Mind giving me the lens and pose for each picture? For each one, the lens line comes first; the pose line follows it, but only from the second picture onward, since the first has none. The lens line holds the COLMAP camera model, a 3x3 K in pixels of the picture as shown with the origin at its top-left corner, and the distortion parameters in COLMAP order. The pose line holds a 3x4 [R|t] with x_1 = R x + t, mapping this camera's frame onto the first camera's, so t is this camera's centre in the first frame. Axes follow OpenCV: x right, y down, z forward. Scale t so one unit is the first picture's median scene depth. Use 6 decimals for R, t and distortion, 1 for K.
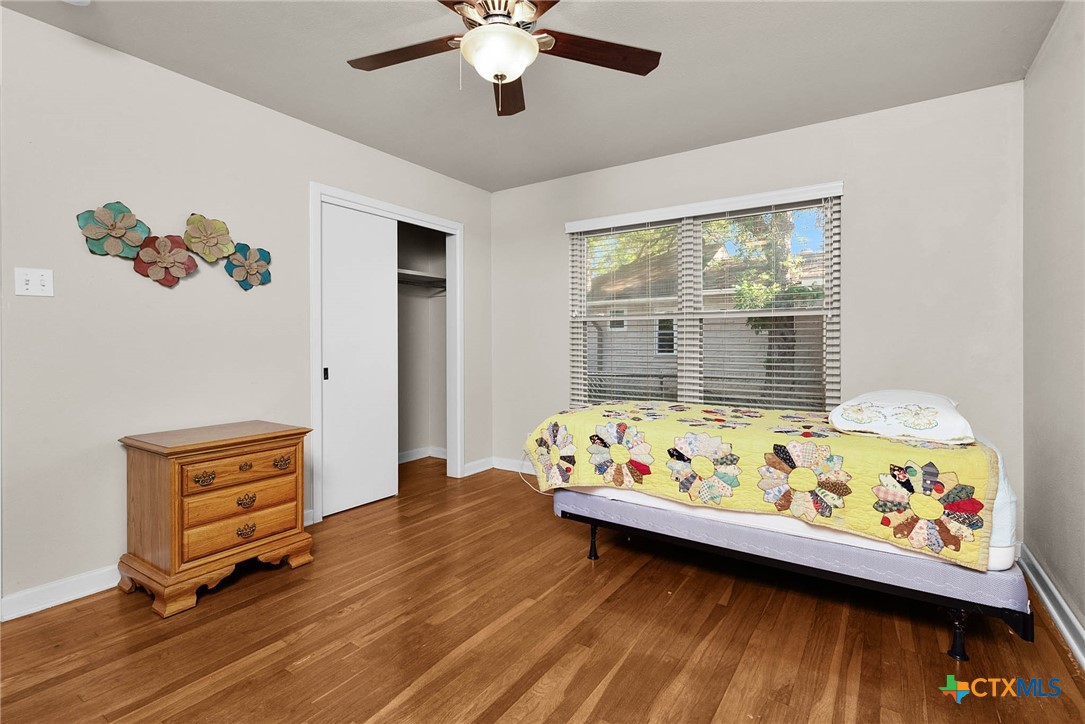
lens RADIAL K [[509.7, 0, 543.1], [0, 509.7, 337.5], [0, 0, 1]] dist [-0.000548, -0.000314]
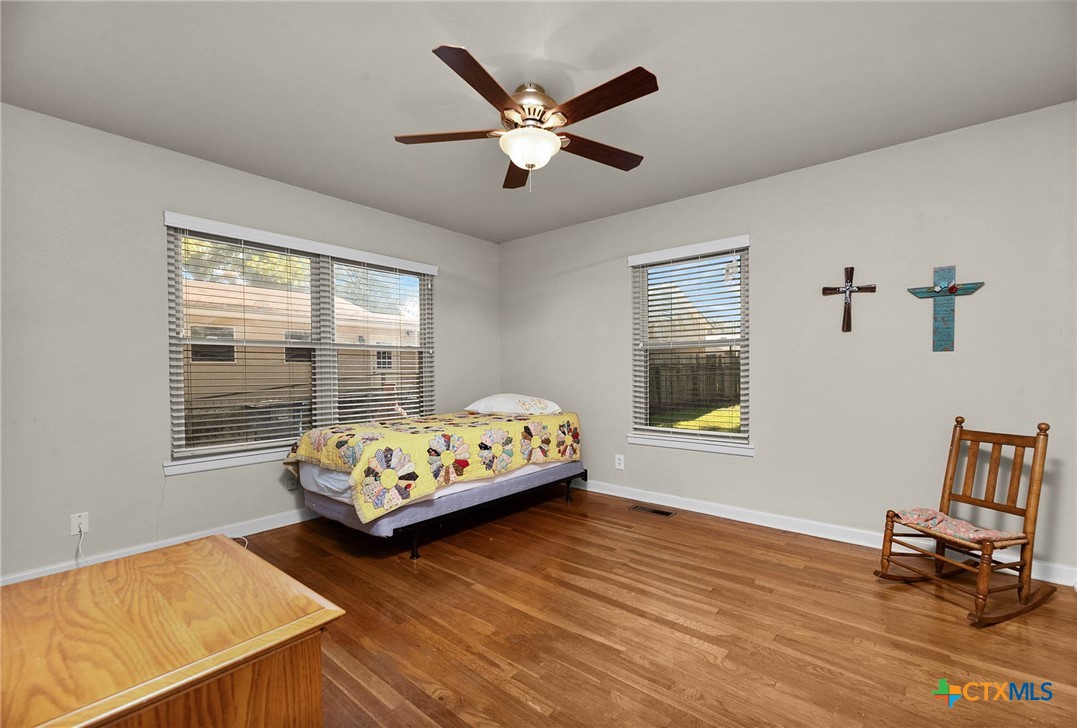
lens RADIAL K [[456.7, 0, 538.5], [0, 456.7, 364.0], [0, 0, 1]] dist [0.000394, -0.000020]
pose [[0.106943, 0.008961, 0.994225, -1.060252], [-0.005211, 0.999951, -0.008452, 0.003319], [-0.994251, -0.004277, 0.106985, 0.725740]]
